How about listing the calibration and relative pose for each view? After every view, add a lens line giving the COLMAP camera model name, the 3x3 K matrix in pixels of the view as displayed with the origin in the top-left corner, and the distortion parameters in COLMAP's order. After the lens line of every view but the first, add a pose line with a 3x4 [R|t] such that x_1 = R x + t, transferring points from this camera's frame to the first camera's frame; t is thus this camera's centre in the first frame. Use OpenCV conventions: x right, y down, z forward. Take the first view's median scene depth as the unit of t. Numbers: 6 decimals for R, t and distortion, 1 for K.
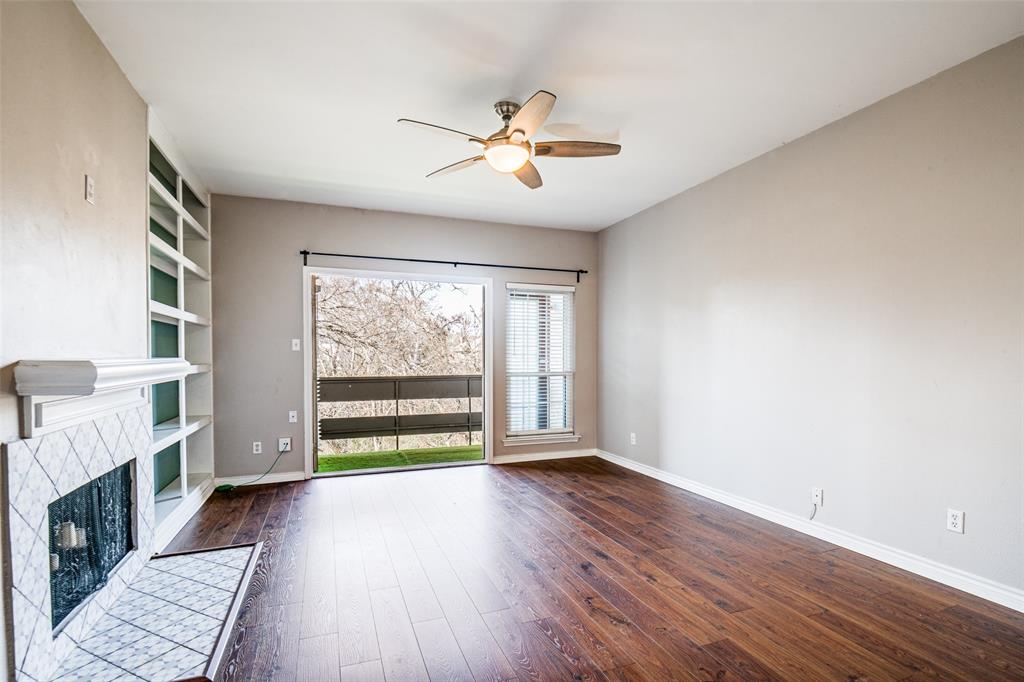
lens RADIAL K [[484.6, 0, 515.0], [0, 484.6, 359.6], [0, 0, 1]] dist [0.016189, -0.021474]
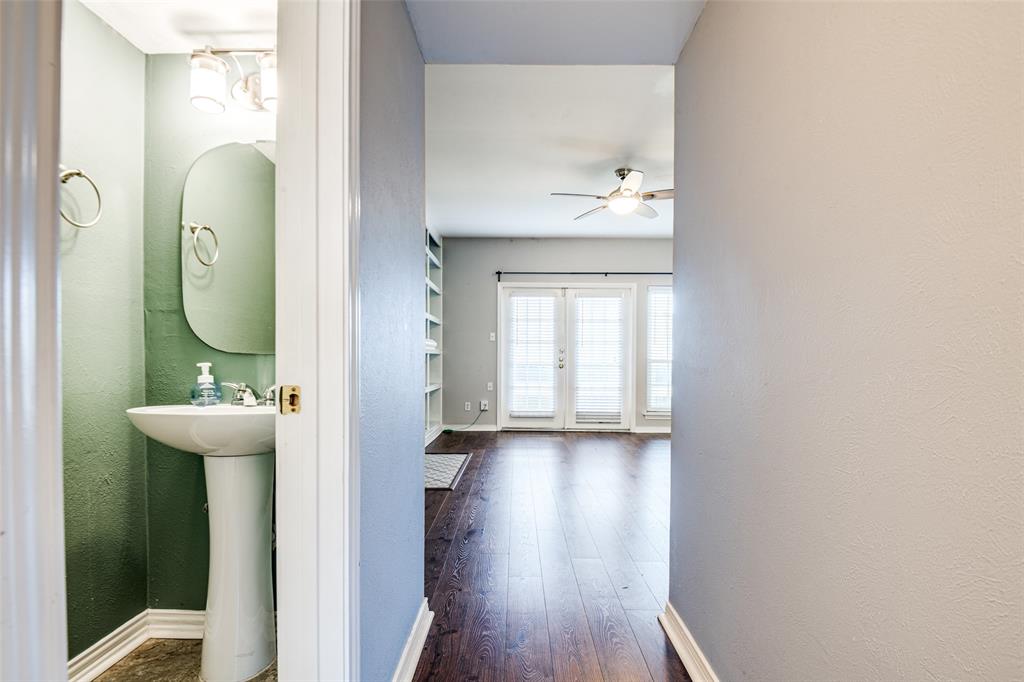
lens RADIAL K [[488.6, 0, 526.5], [0, 488.6, 359.9], [0, 0, 1]] dist [0.028557, -0.031016]
pose [[0.937121, 0.007831, -0.348917, 0.210367], [-0.009355, 0.999953, -0.002682, 0.057340], [0.348879, 0.005777, 0.937150, -0.453209]]
